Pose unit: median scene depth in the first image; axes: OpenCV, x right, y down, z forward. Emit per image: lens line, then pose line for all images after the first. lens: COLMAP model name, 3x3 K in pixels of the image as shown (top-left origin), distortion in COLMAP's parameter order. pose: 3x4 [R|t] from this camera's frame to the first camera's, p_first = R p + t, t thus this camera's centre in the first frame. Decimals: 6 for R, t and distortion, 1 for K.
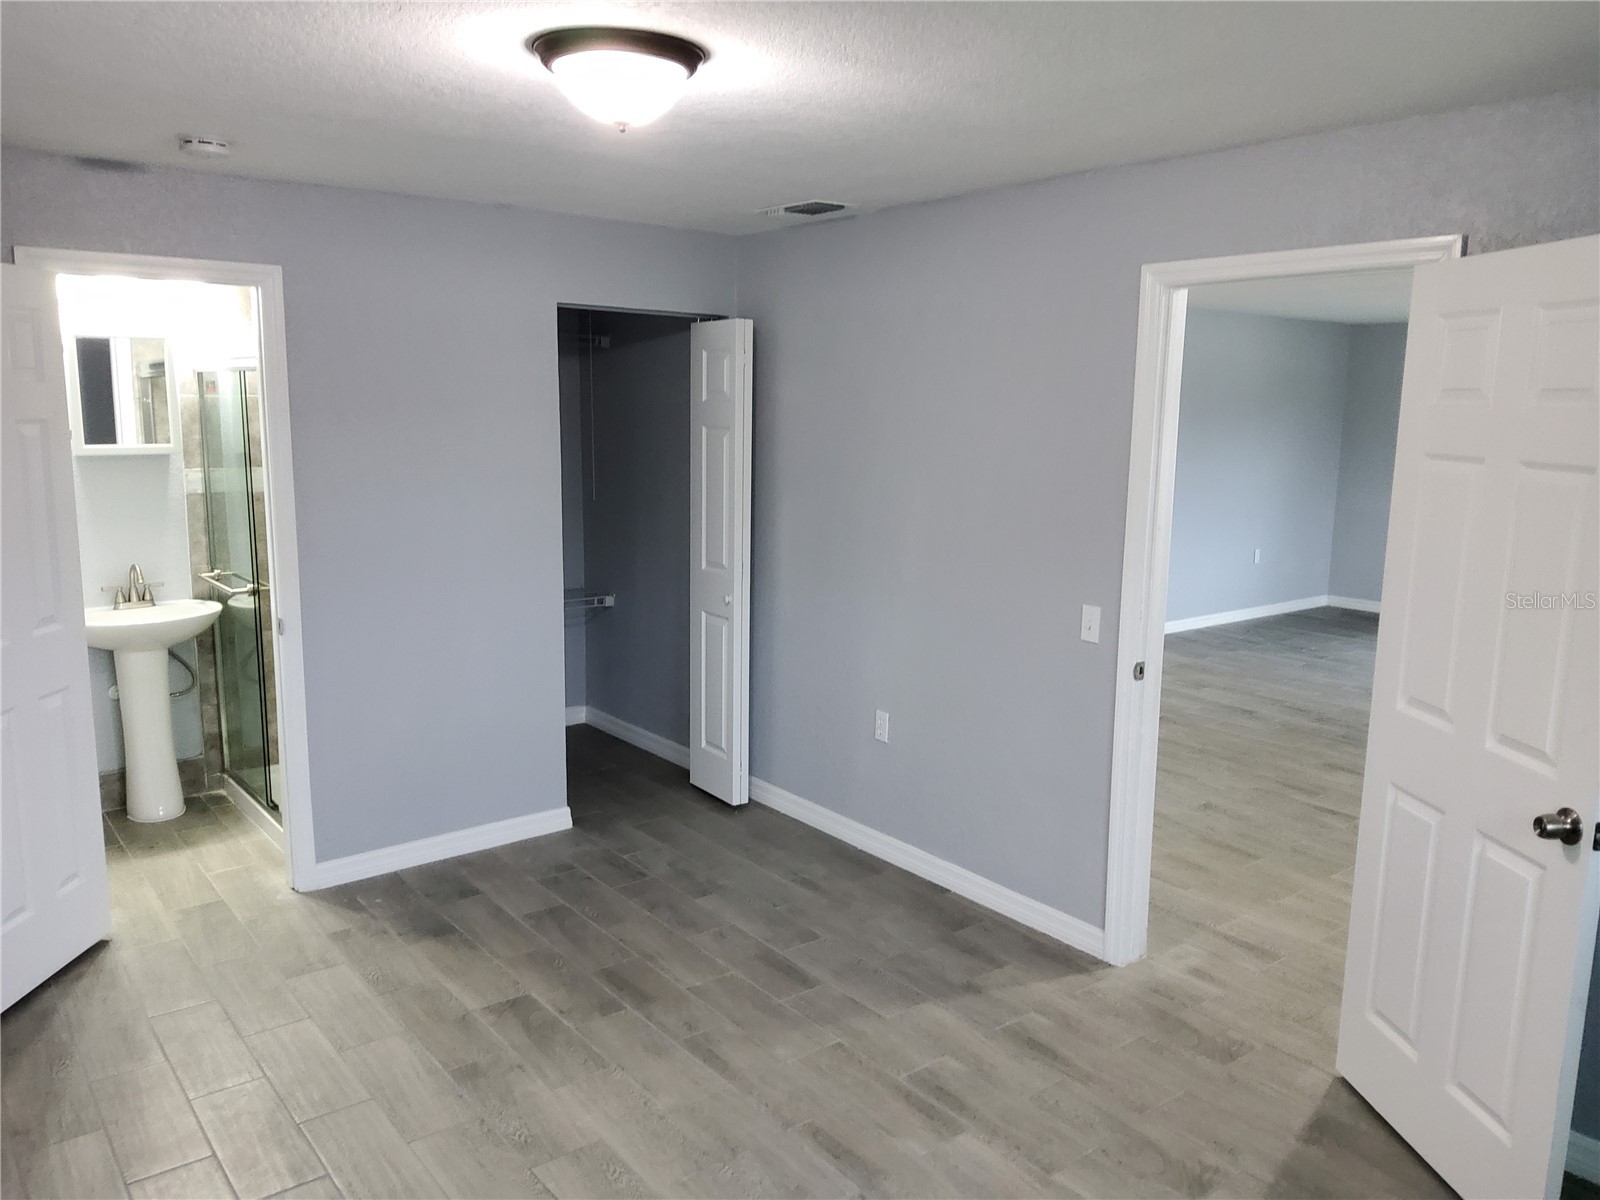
lens RADIAL K [[1214.6, 0, 810.4], [0, 1214.6, 606.5], [0, 0, 1]] dist [0.044017, -0.072040]
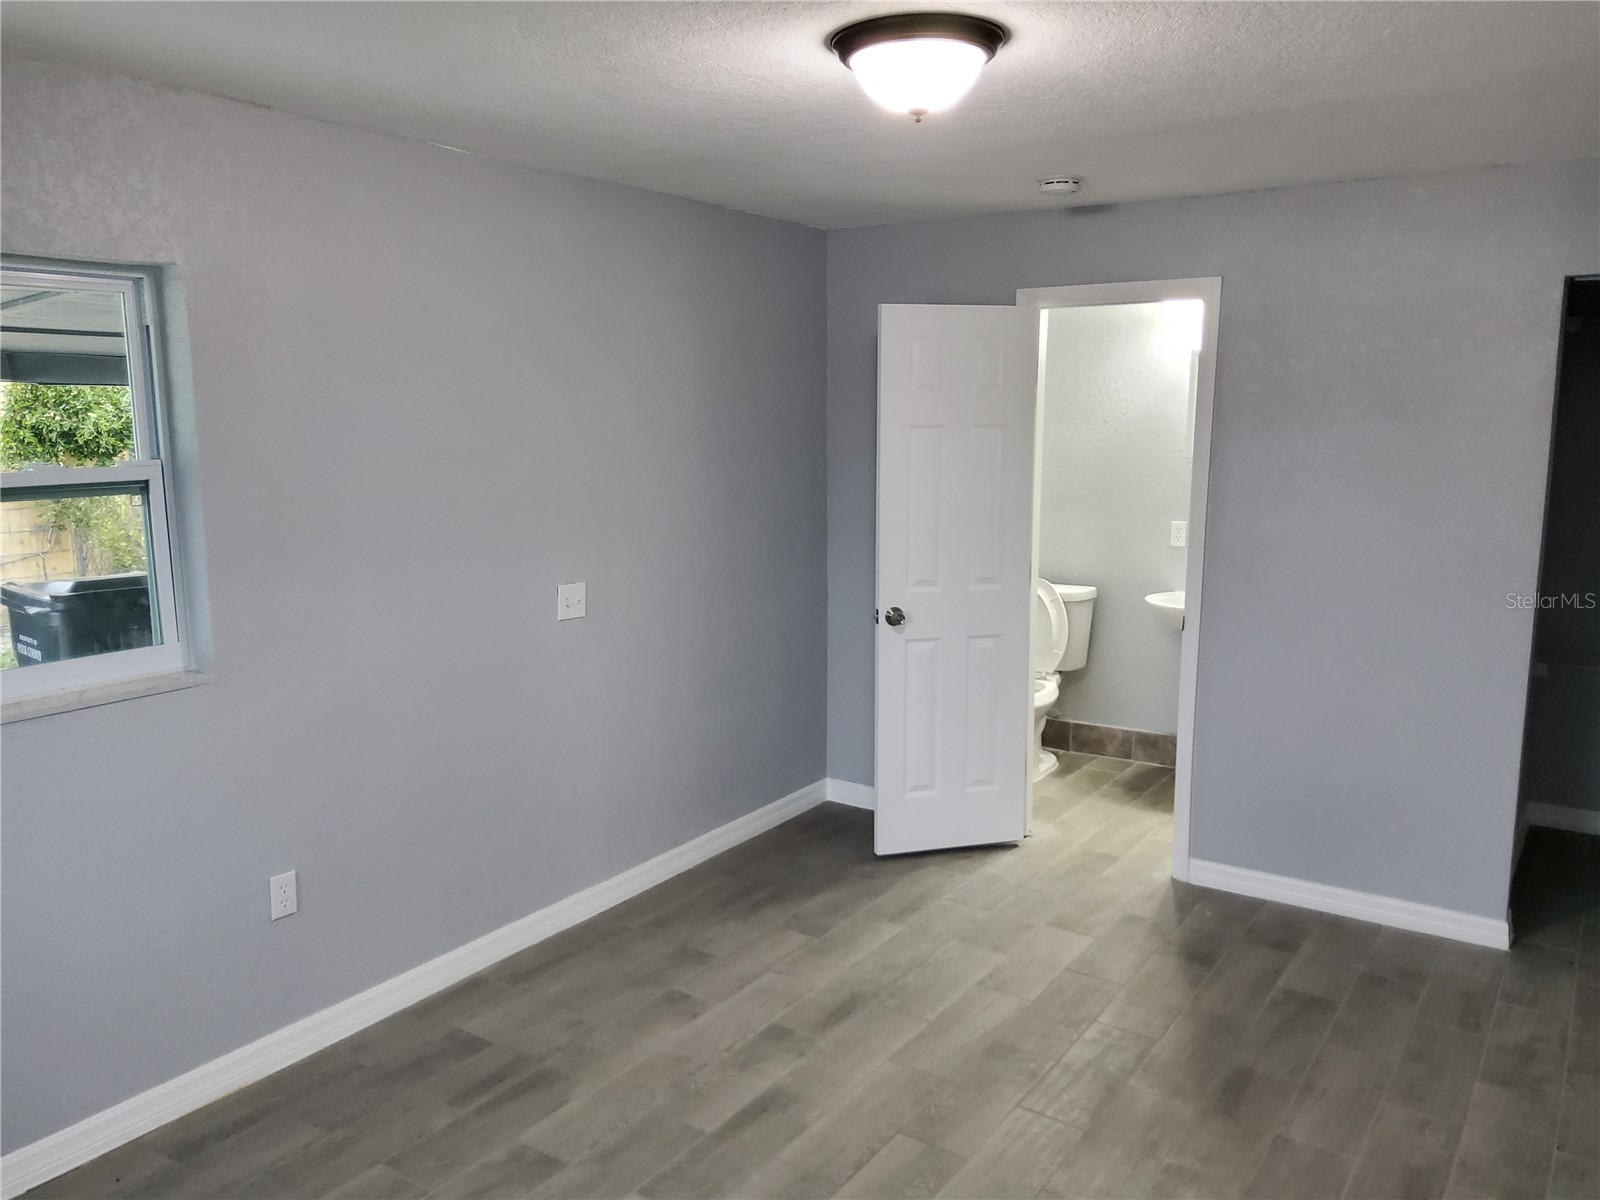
lens RADIAL K [[1214.6, 0, 806.6], [0, 1214.6, 598.1], [0, 0, 1]] dist [0.044017, -0.072040]
pose [[0.275001, 0.135480, -0.951851, 0.475620], [-0.154339, 0.983403, 0.095380, -0.054120], [0.948975, 0.120678, 0.291346, 0.389105]]
